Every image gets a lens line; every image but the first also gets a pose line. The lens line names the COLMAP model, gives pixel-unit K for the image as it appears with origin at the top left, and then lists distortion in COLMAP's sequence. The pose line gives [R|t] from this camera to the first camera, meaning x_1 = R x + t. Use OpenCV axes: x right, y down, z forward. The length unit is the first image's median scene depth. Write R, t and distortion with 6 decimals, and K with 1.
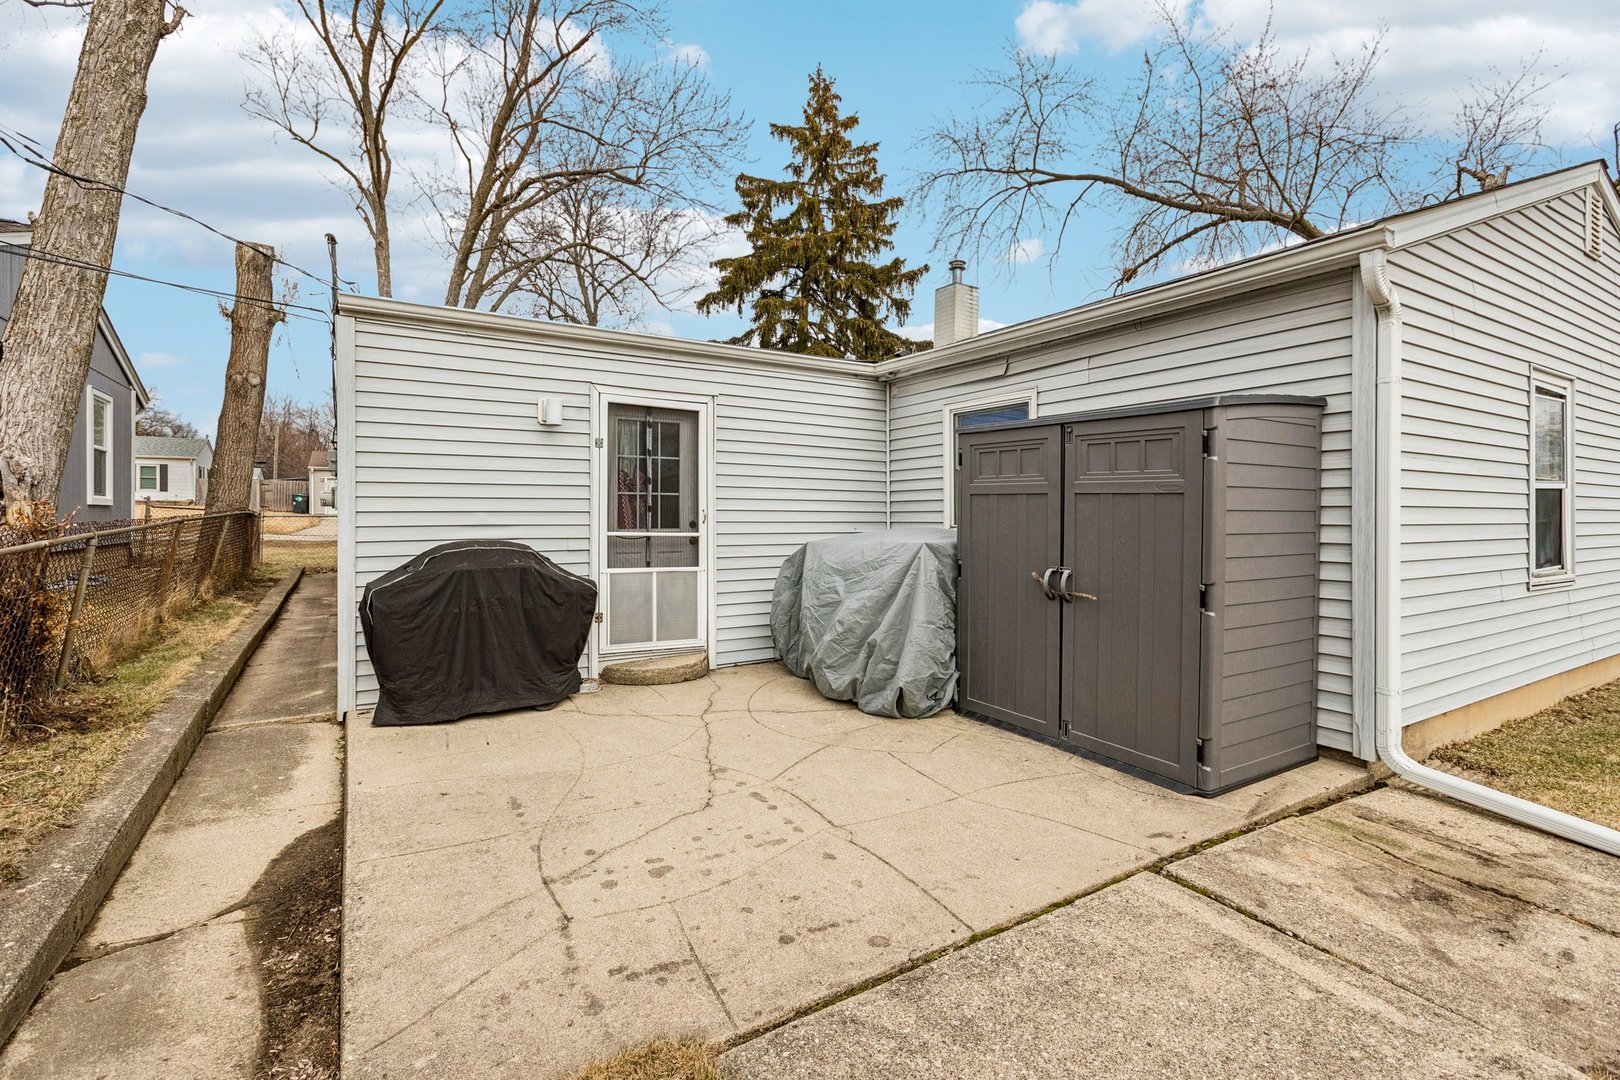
lens RADIAL K [[741.9, 0, 798.8], [0, 741.9, 531.8], [0, 0, 1]] dist [-0.001113, -0.000084]
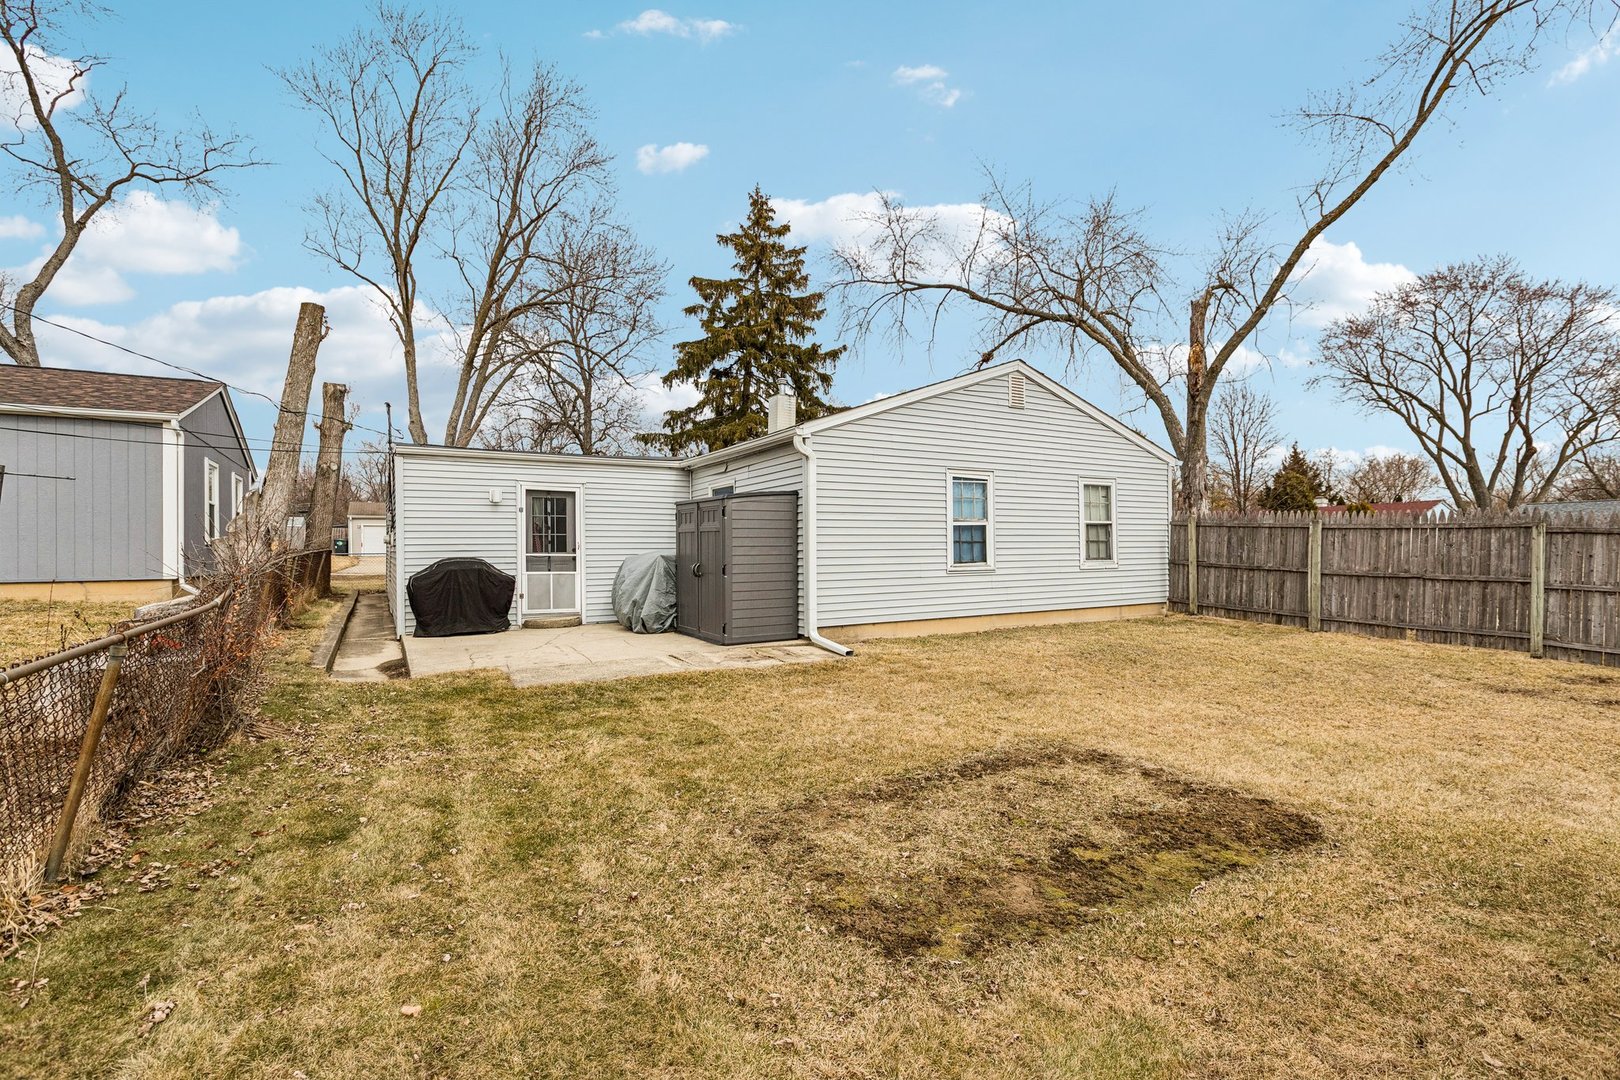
lens RADIAL K [[741.9, 0, 801.9], [0, 741.9, 563.0], [0, 0, 1]] dist [-0.001113, -0.000084]
pose [[0.999611, -0.014490, -0.023850, 0.172427], [0.014267, 0.999853, -0.009472, 0.017581], [0.023984, 0.009128, 0.999671, -0.318666]]
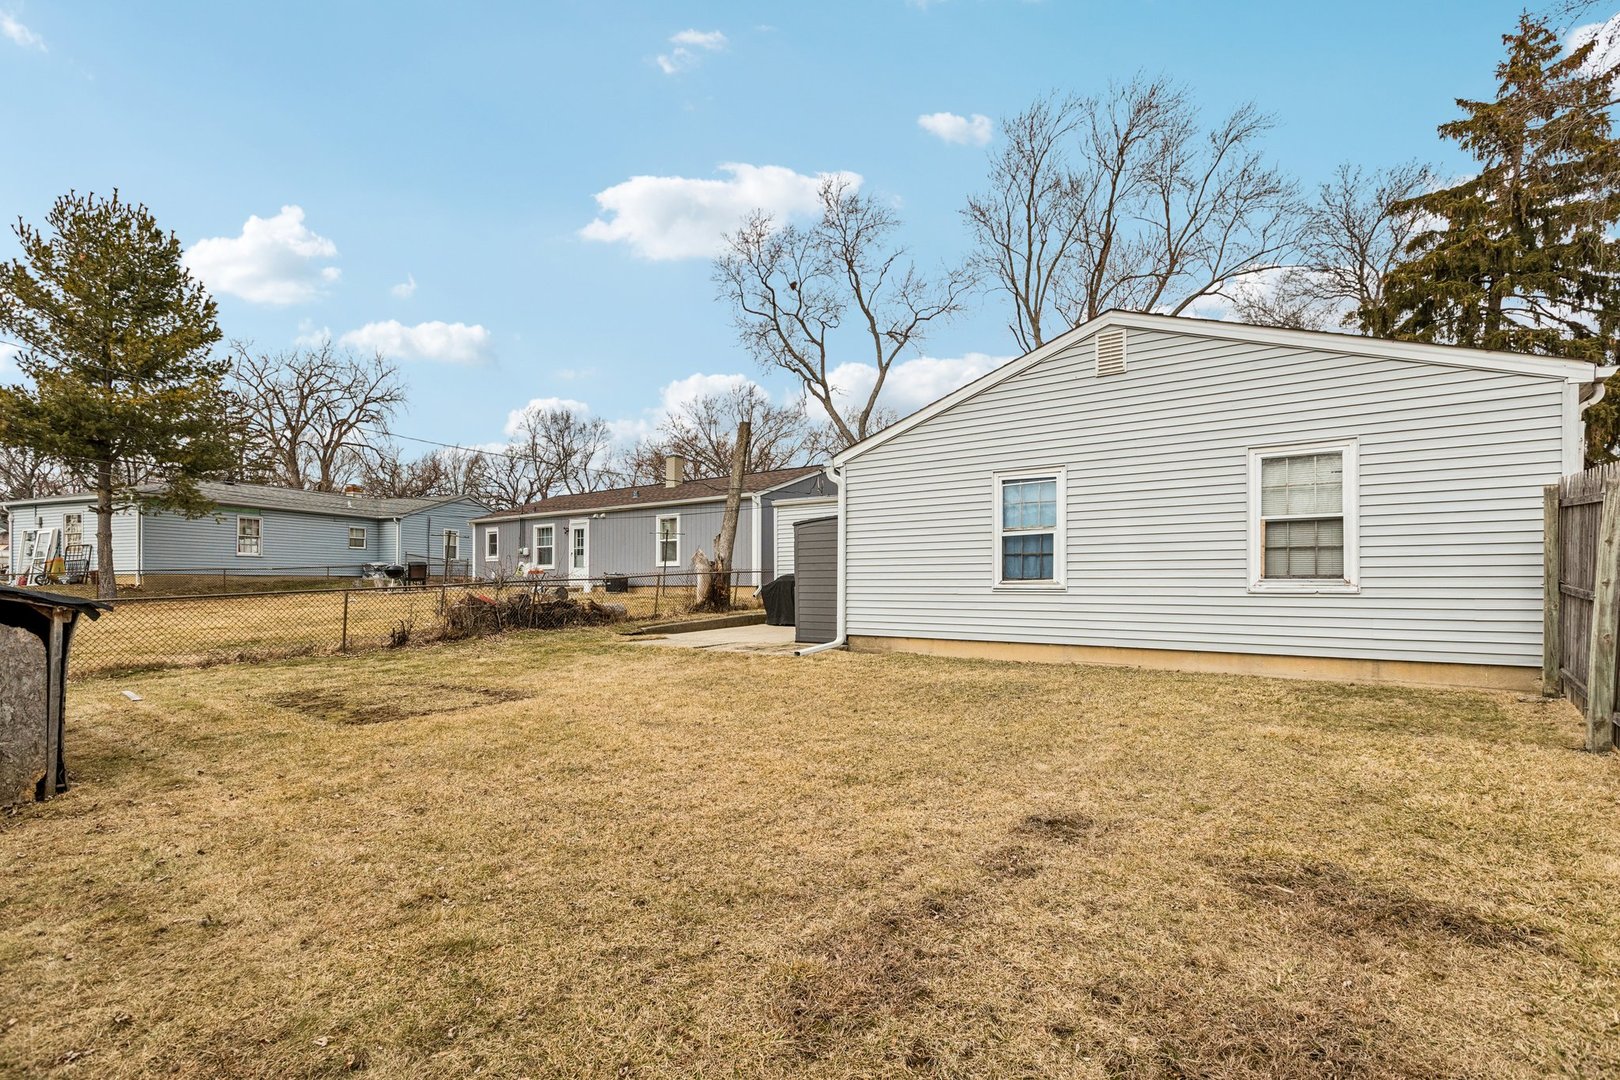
lens RADIAL K [[741.9, 0, 790.1], [0, 741.9, 593.8], [0, 0, 1]] dist [-0.001113, -0.000084]
pose [[0.355482, 0.011062, -0.934618, 0.713282], [-0.017943, 0.999826, 0.005009, 0.023605], [0.934511, 0.014989, 0.355619, -0.042213]]
